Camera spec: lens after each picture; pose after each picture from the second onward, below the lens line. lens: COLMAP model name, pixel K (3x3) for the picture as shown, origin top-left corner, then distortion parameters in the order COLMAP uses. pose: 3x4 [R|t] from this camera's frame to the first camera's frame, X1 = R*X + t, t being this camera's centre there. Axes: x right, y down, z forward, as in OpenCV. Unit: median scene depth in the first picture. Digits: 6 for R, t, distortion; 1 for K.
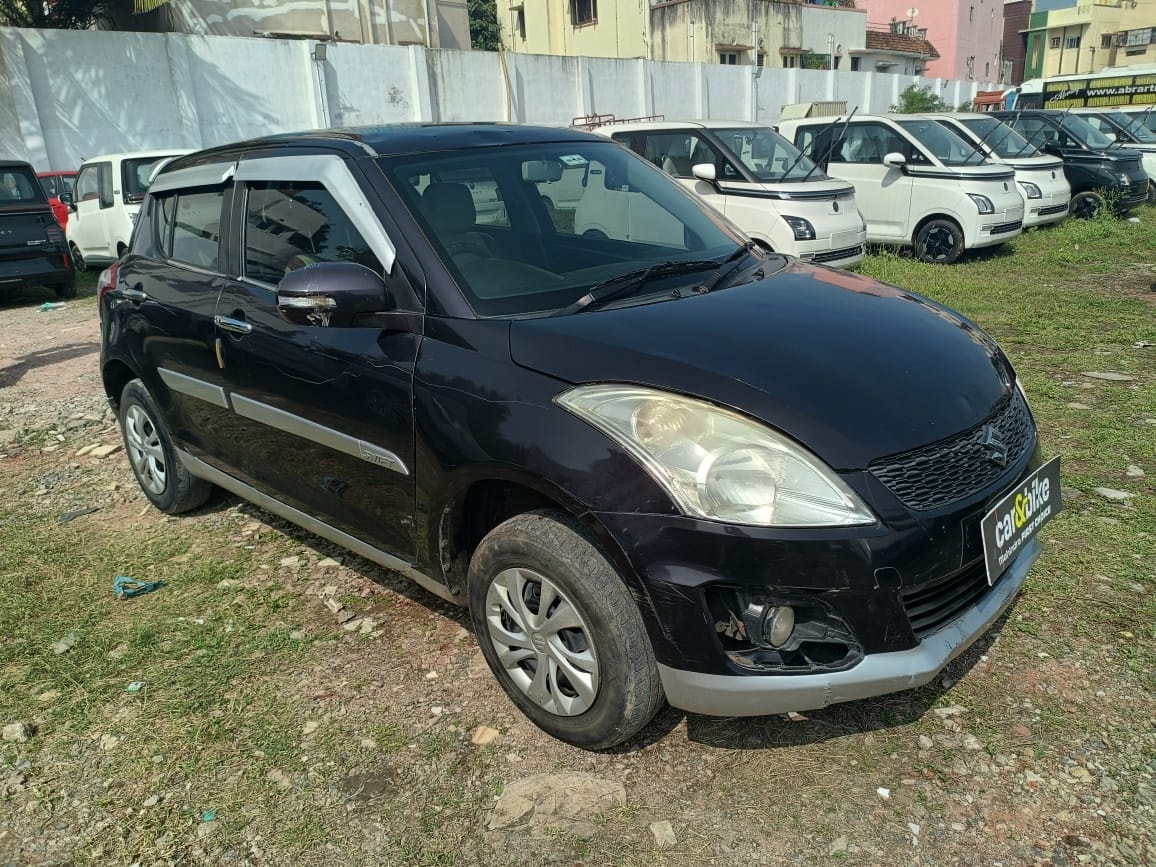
lens RADIAL K [[859.4, 0, 581.1], [0, 859.4, 431.7], [0, 0, 1]] dist [0.039148, -0.033430]
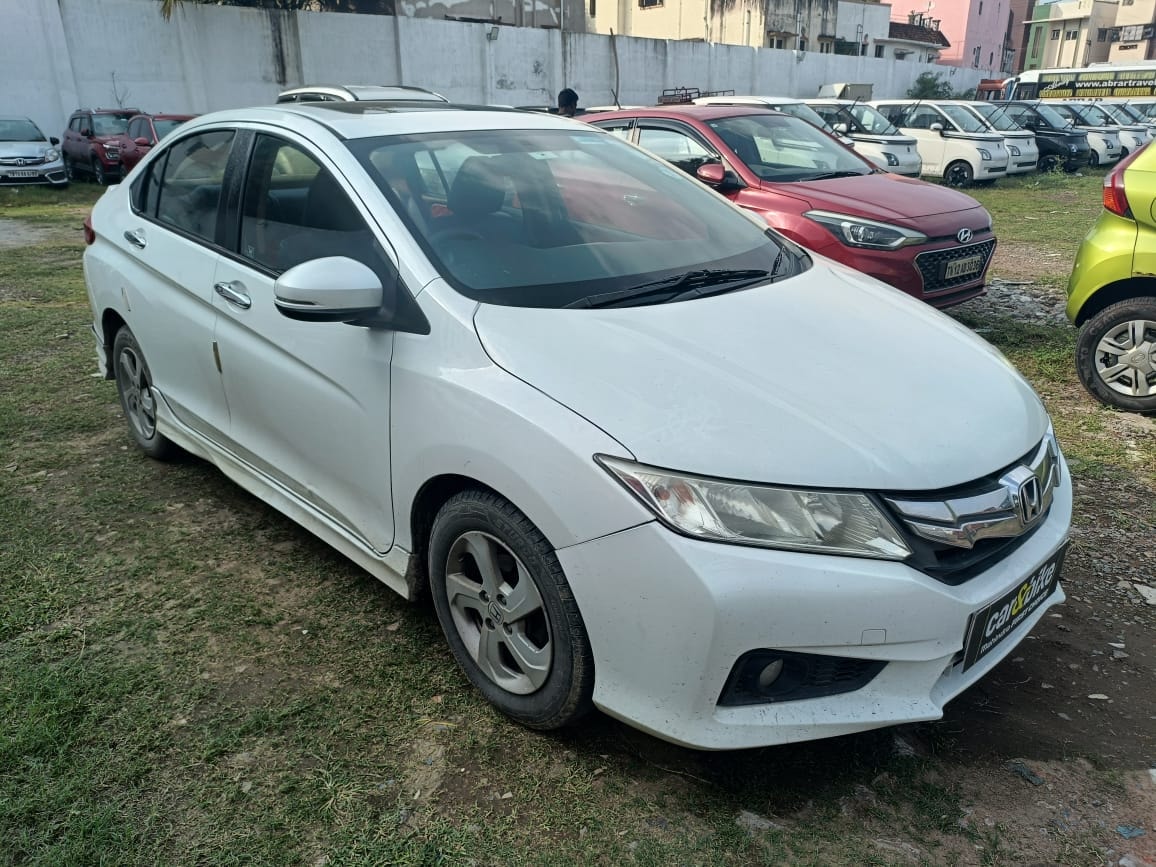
lens RADIAL K [[874.3, 0, 574.9], [0, 874.3, 449.2], [0, 0, 1]] dist [0.005344, 0.007982]
pose [[0.999269, 0.034775, 0.015889, -0.104531], [-0.035475, 0.998304, 0.046163, 0.078206], [-0.014257, -0.046693, 0.998808, -0.220889]]
